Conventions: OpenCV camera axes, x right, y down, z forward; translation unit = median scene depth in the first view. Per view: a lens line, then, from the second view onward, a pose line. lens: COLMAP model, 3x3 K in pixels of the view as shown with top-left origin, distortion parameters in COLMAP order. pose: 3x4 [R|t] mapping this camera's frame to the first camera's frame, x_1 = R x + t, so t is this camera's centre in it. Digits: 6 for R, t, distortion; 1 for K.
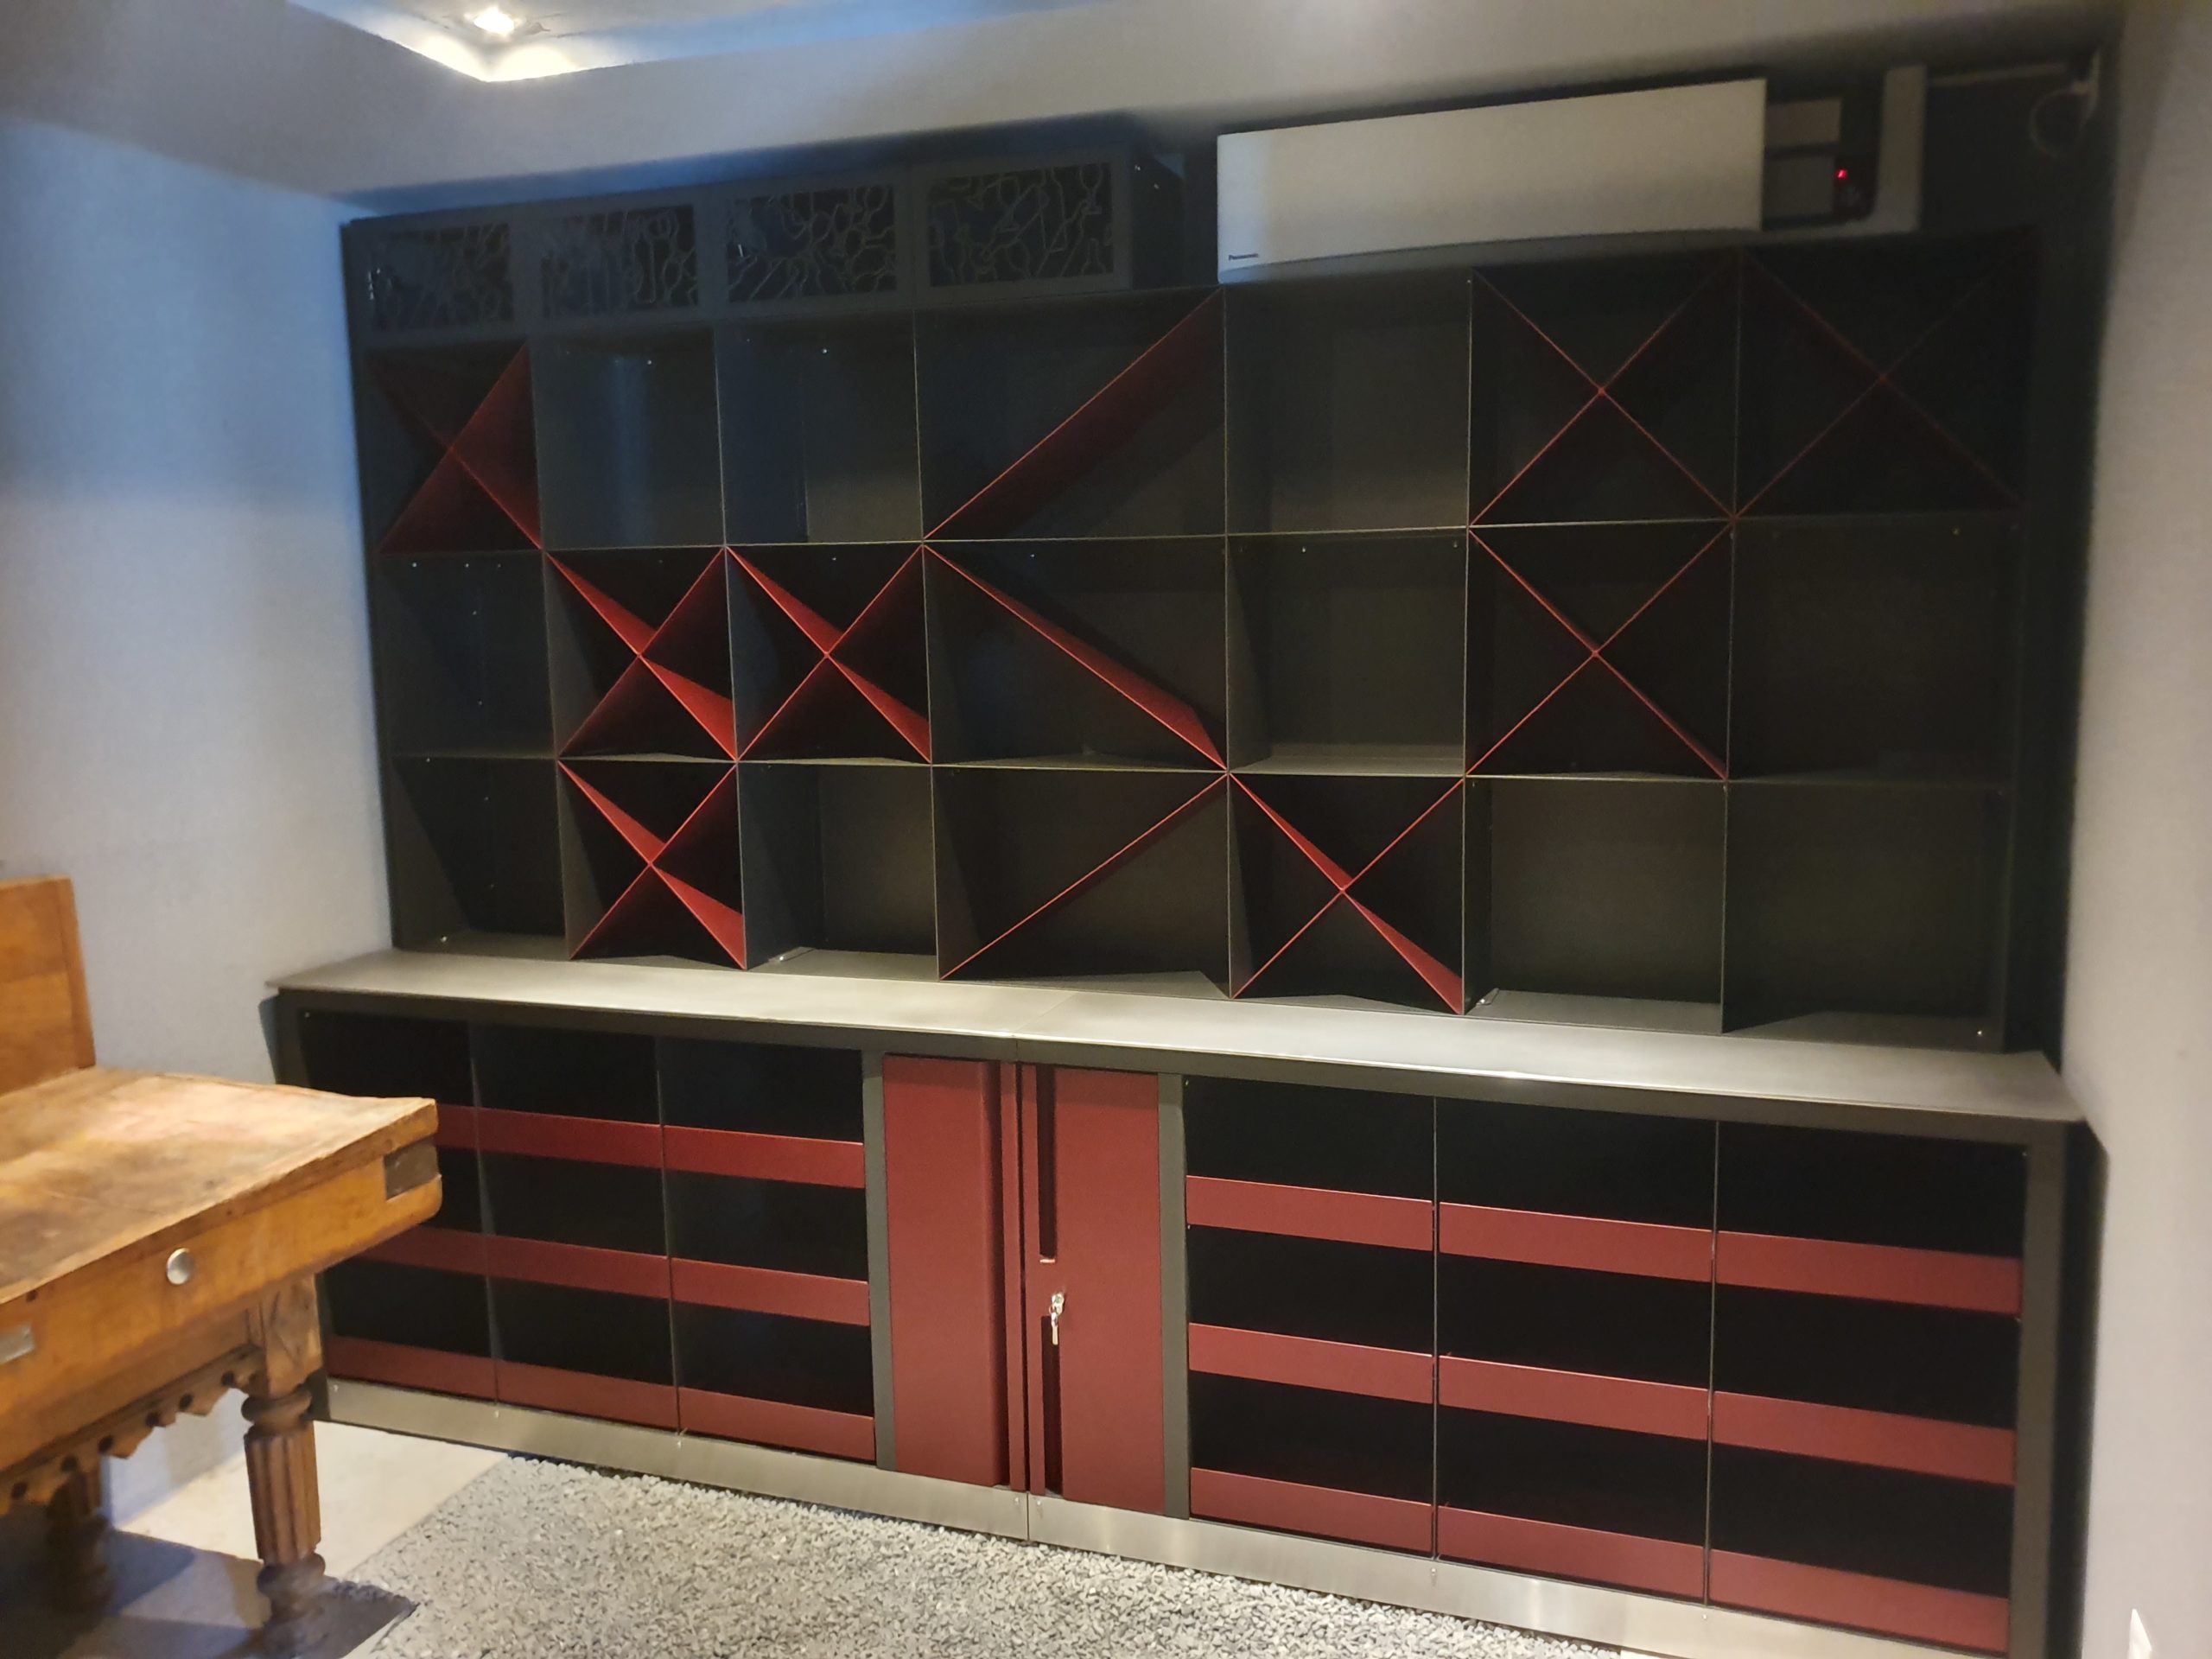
lens RADIAL K [[1795.9, 0, 1127.4], [0, 1795.9, 824.1], [0, 0, 1]] dist [0.026041, -0.008872]
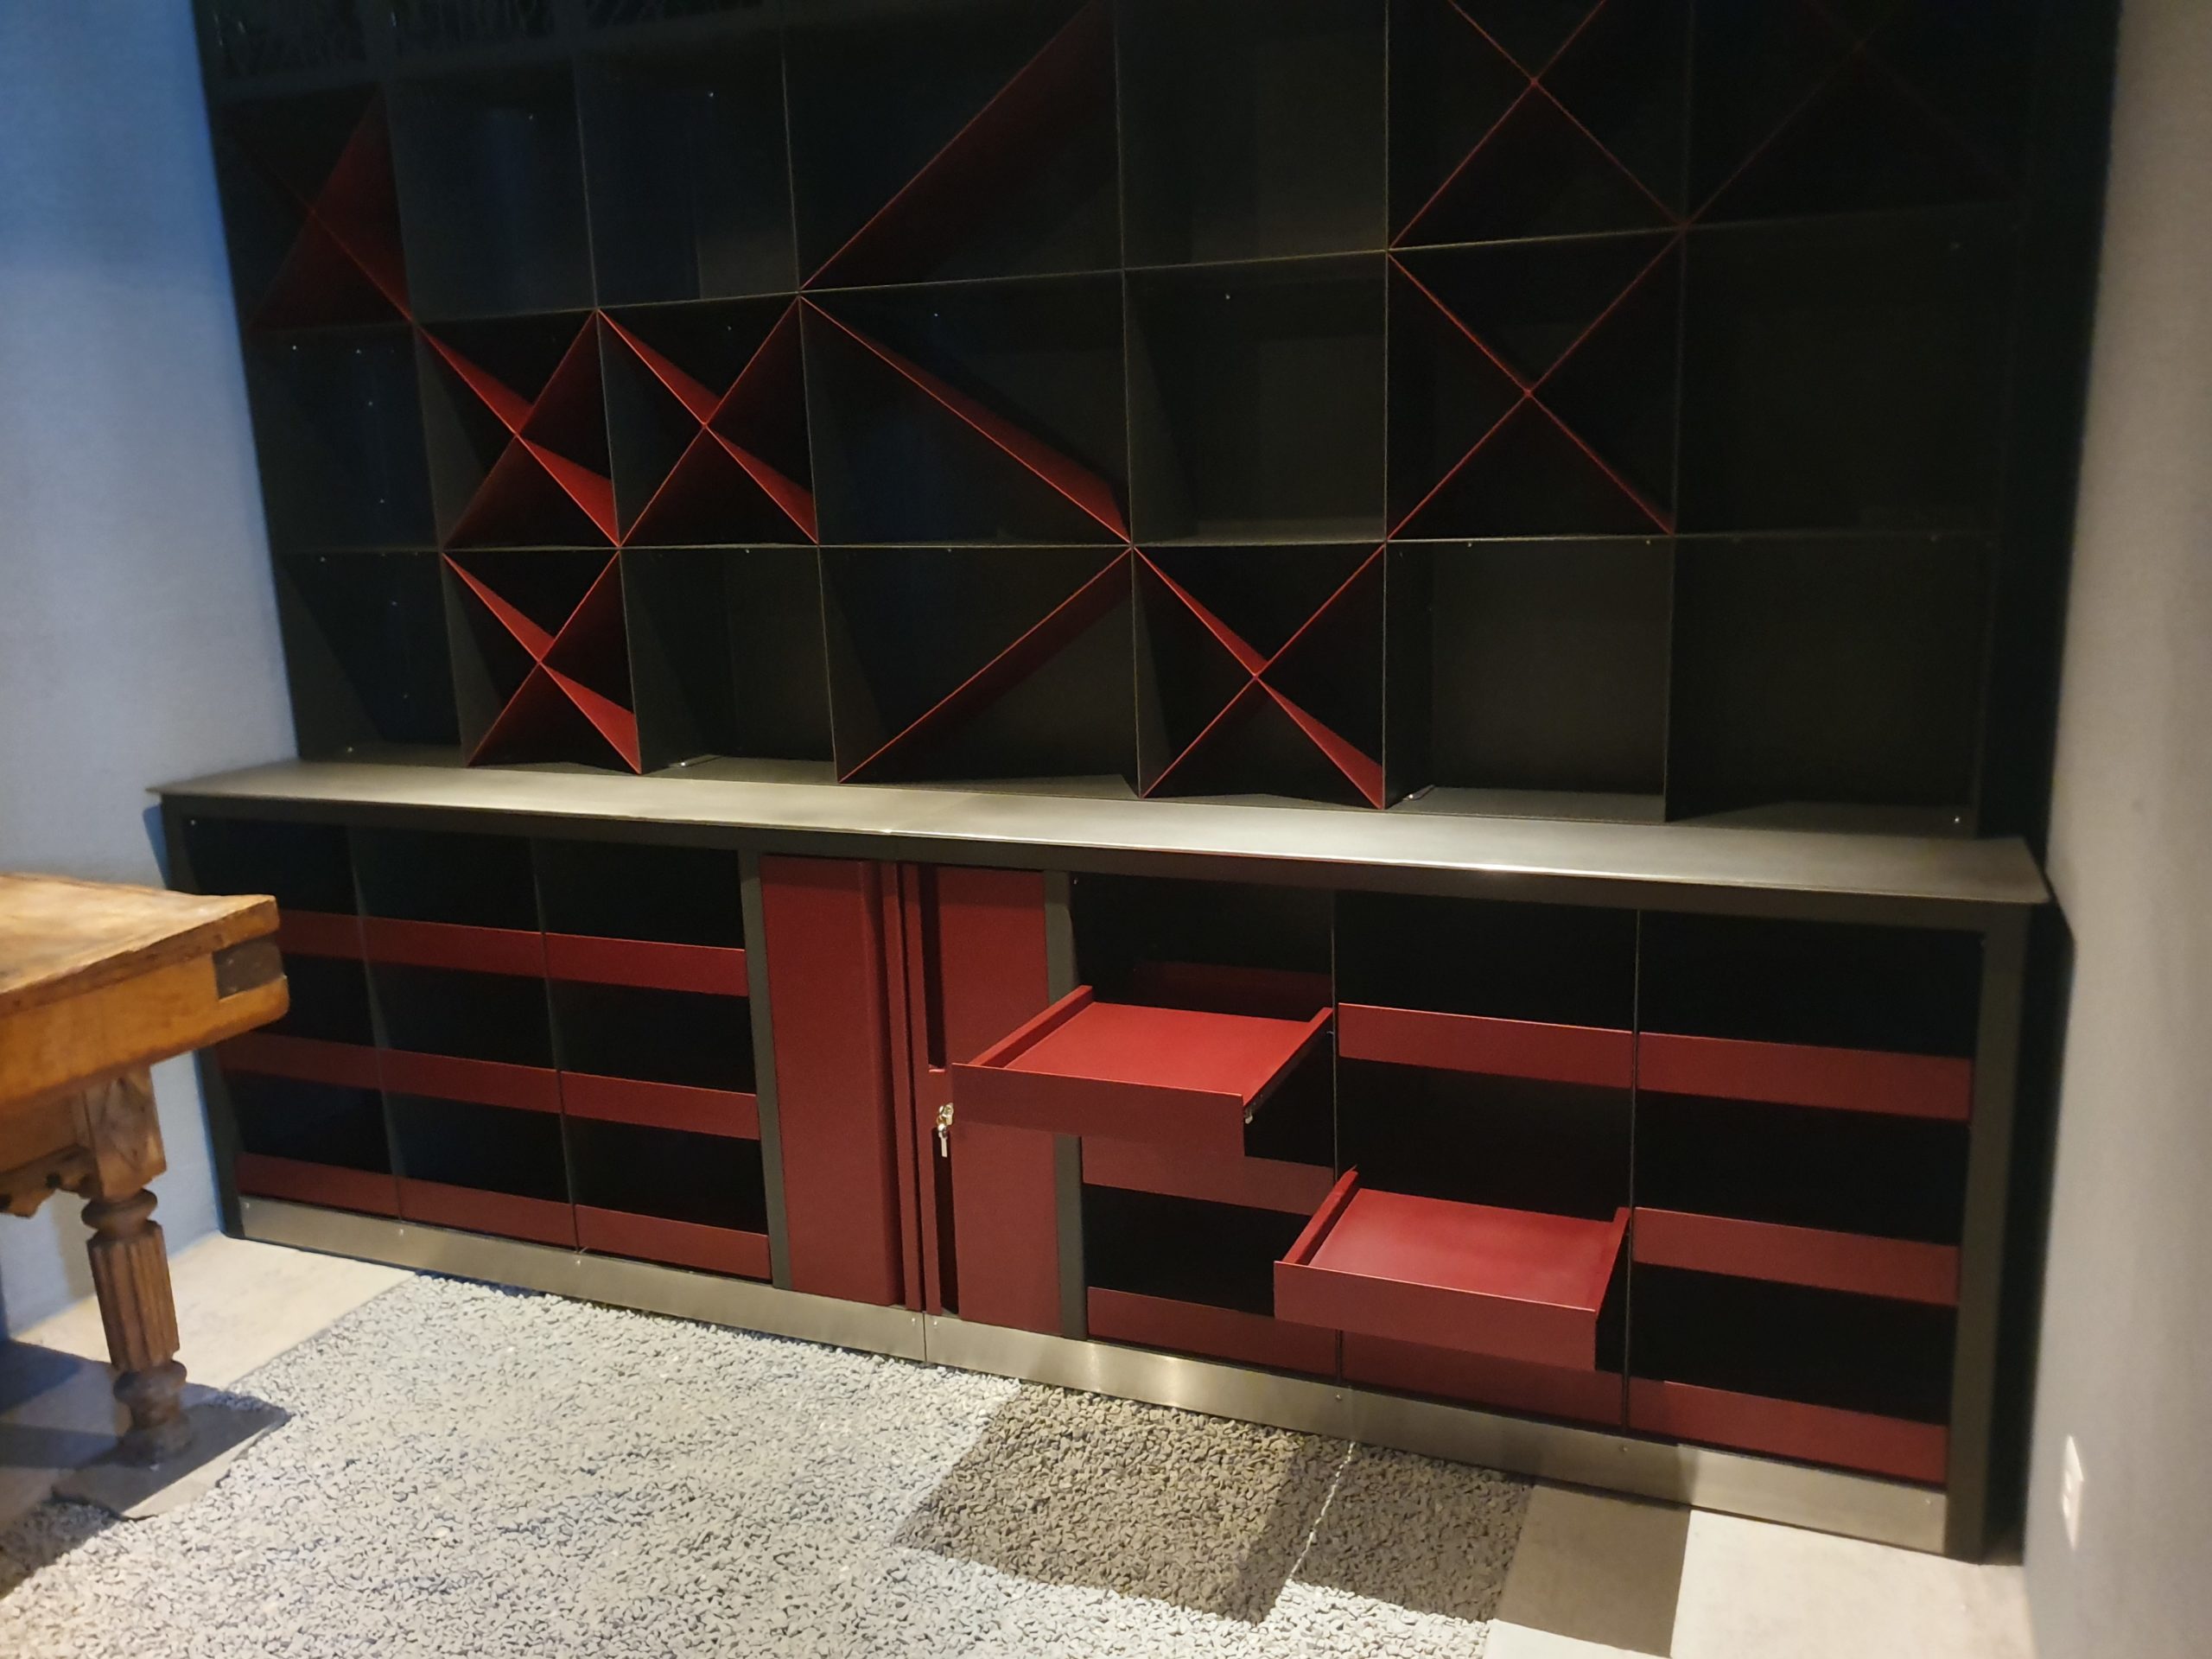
lens RADIAL K [[1795.9, 0, 1119.2], [0, 1795.9, 858.1], [0, 0, 1]] dist [0.026041, -0.008872]
pose [[0.998557, -0.001571, -0.053688, 0.098856], [0.006304, 0.996091, 0.088113, 0.048909], [0.053339, -0.088324, 0.994663, 0.082657]]
